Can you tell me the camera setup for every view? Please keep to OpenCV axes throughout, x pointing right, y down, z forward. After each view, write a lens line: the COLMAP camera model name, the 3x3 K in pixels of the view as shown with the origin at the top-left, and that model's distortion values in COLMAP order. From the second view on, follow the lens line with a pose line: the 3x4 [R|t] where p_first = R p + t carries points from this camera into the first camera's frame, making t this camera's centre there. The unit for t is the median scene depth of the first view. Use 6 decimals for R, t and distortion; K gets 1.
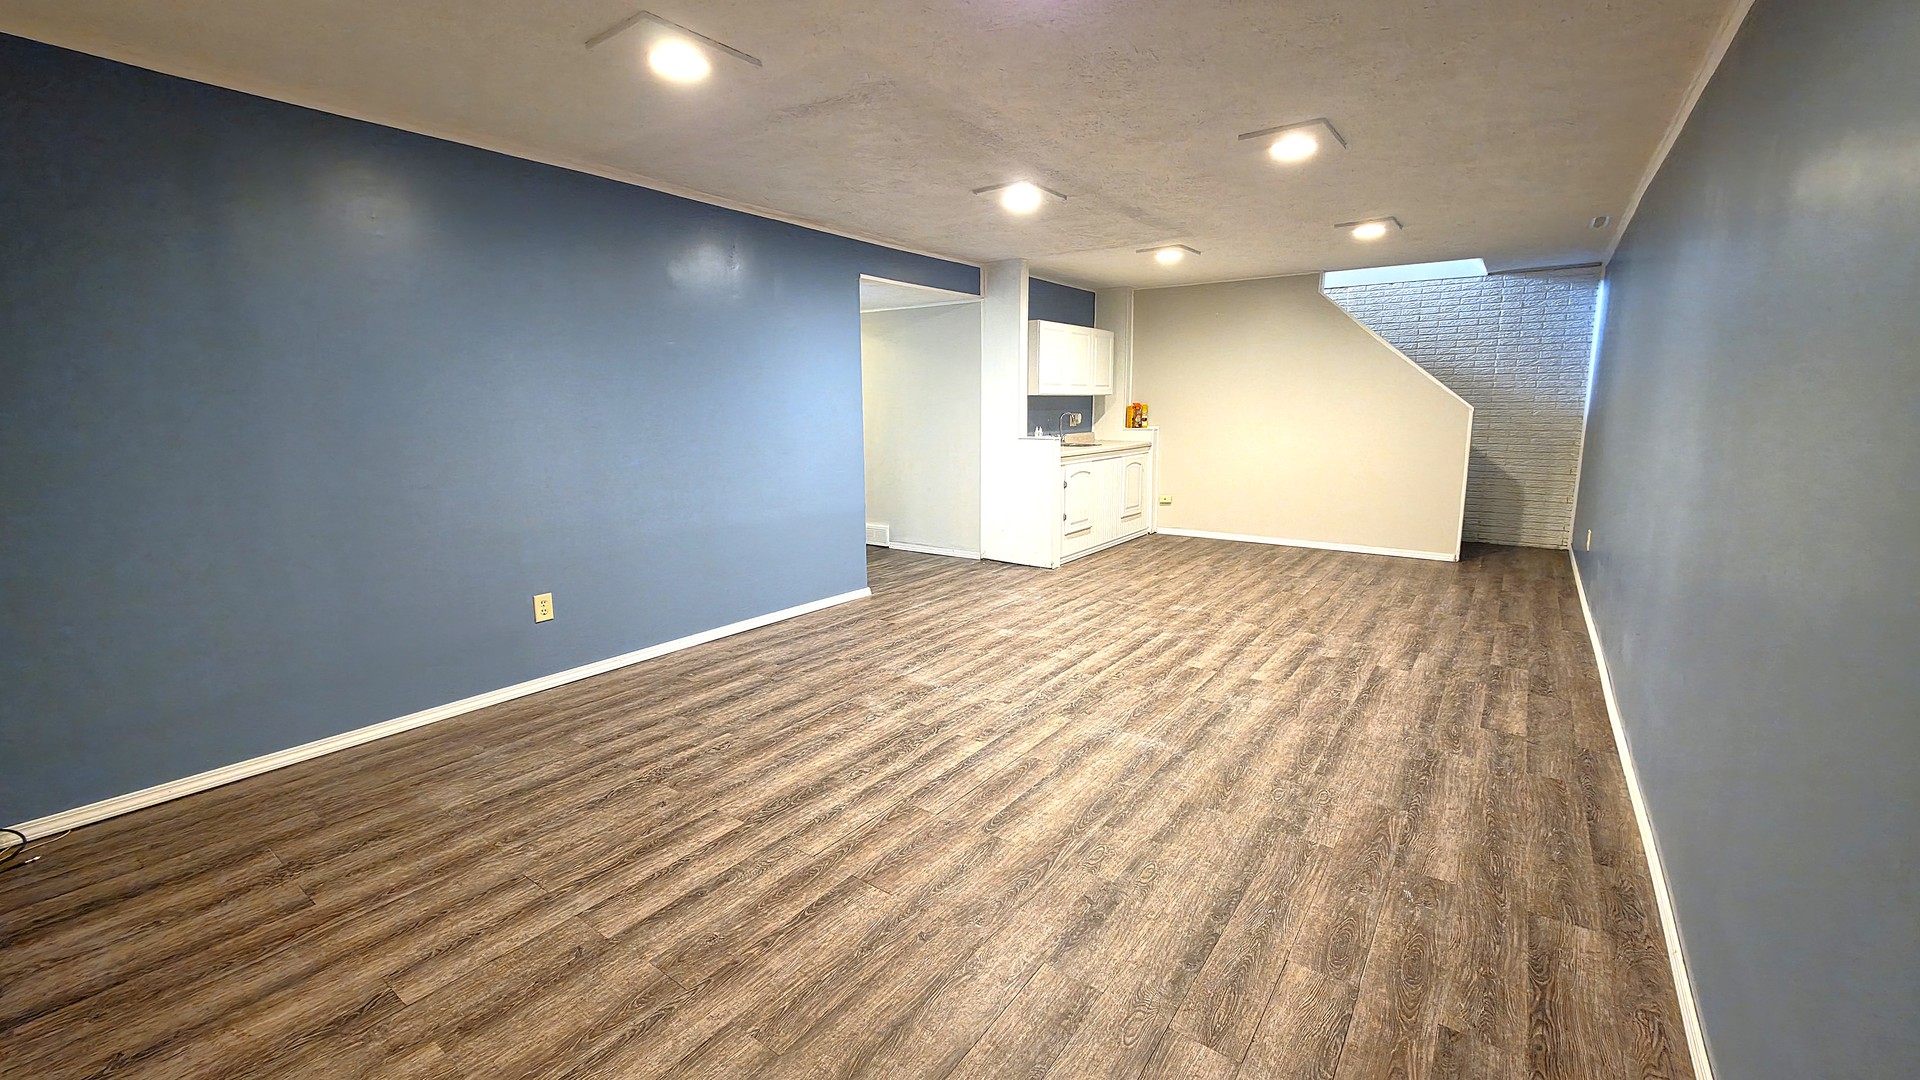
lens RADIAL K [[772.4, 0, 962.5], [0, 772.4, 540.9], [0, 0, 1]] dist [0.001719, -0.000544]
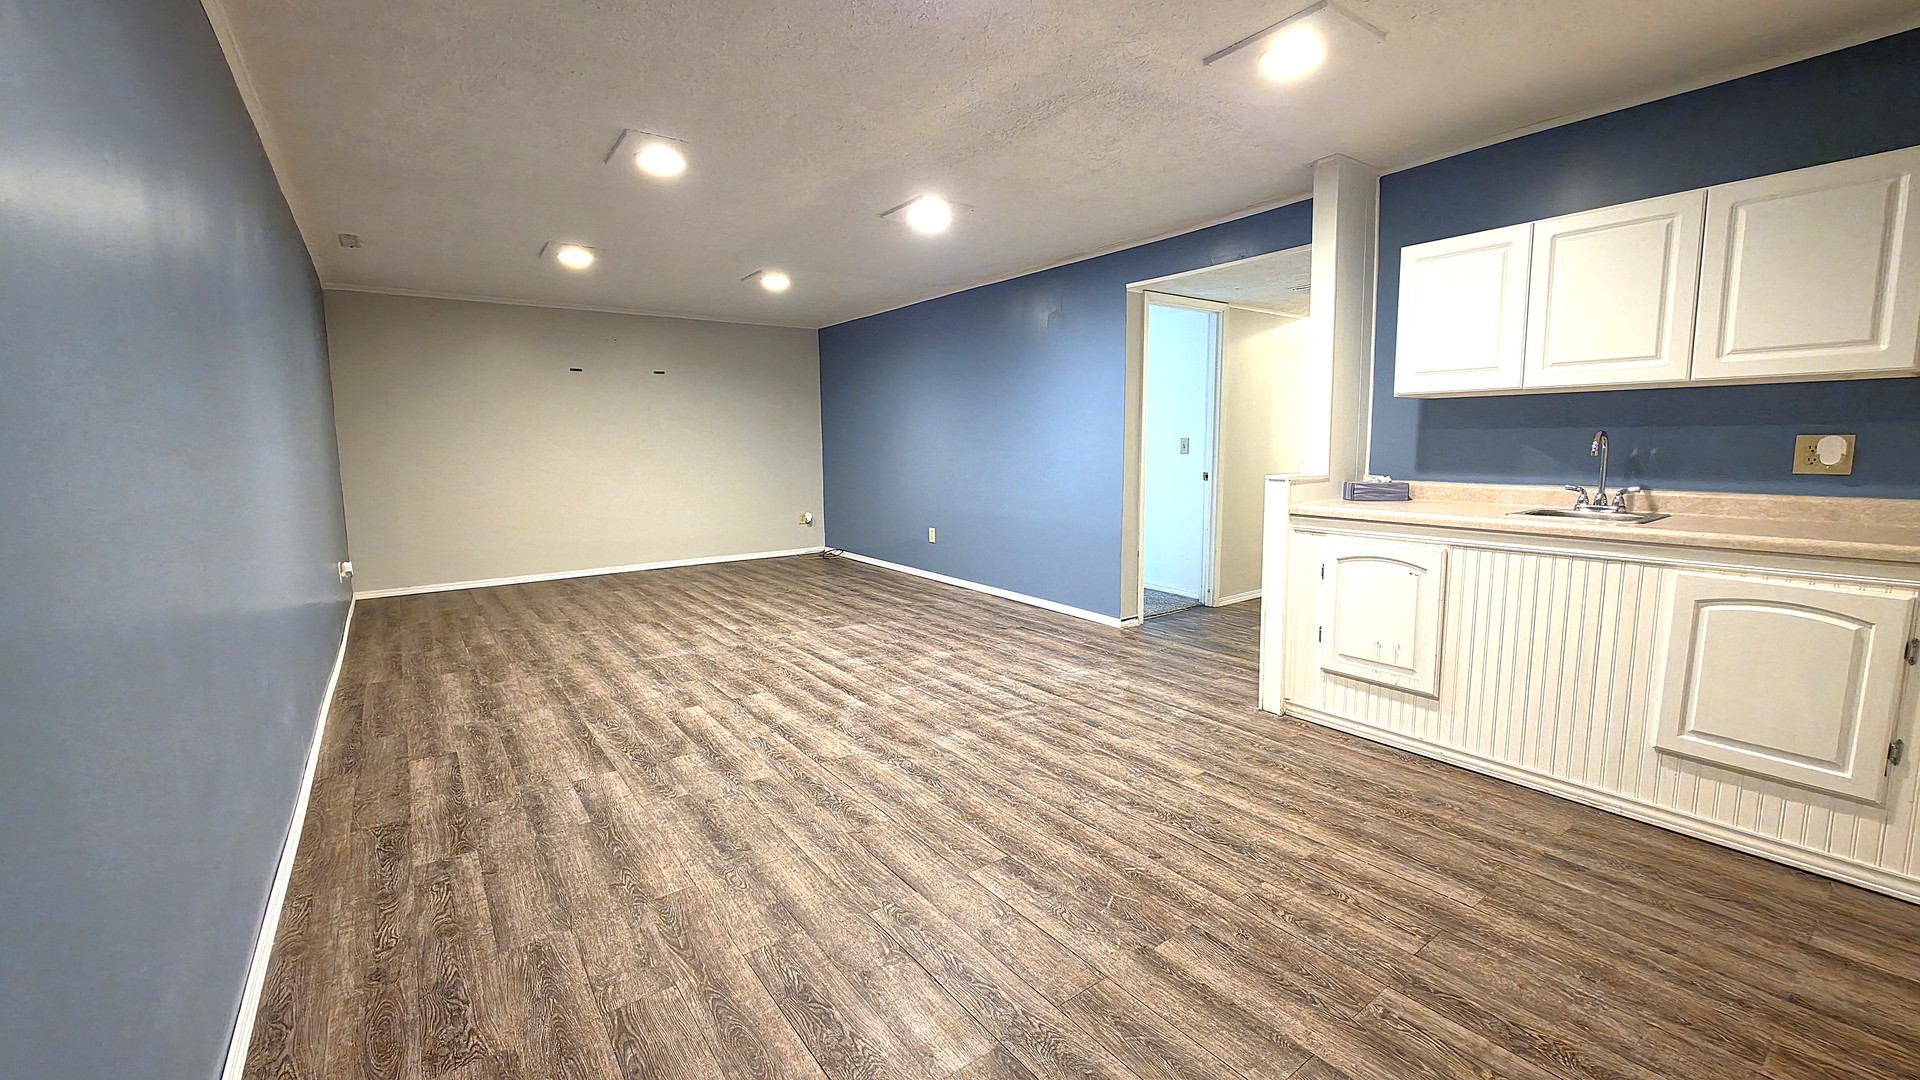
lens RADIAL K [[772.4, 0, 962.7], [0, 772.4, 536.5], [0, 0, 1]] dist [0.001719, -0.000544]
pose [[-0.307505, 0.126342, -0.943122, 1.103538], [-0.159723, 0.970230, 0.182051, -0.241589], [0.938045, 0.206620, -0.278171, 1.473632]]
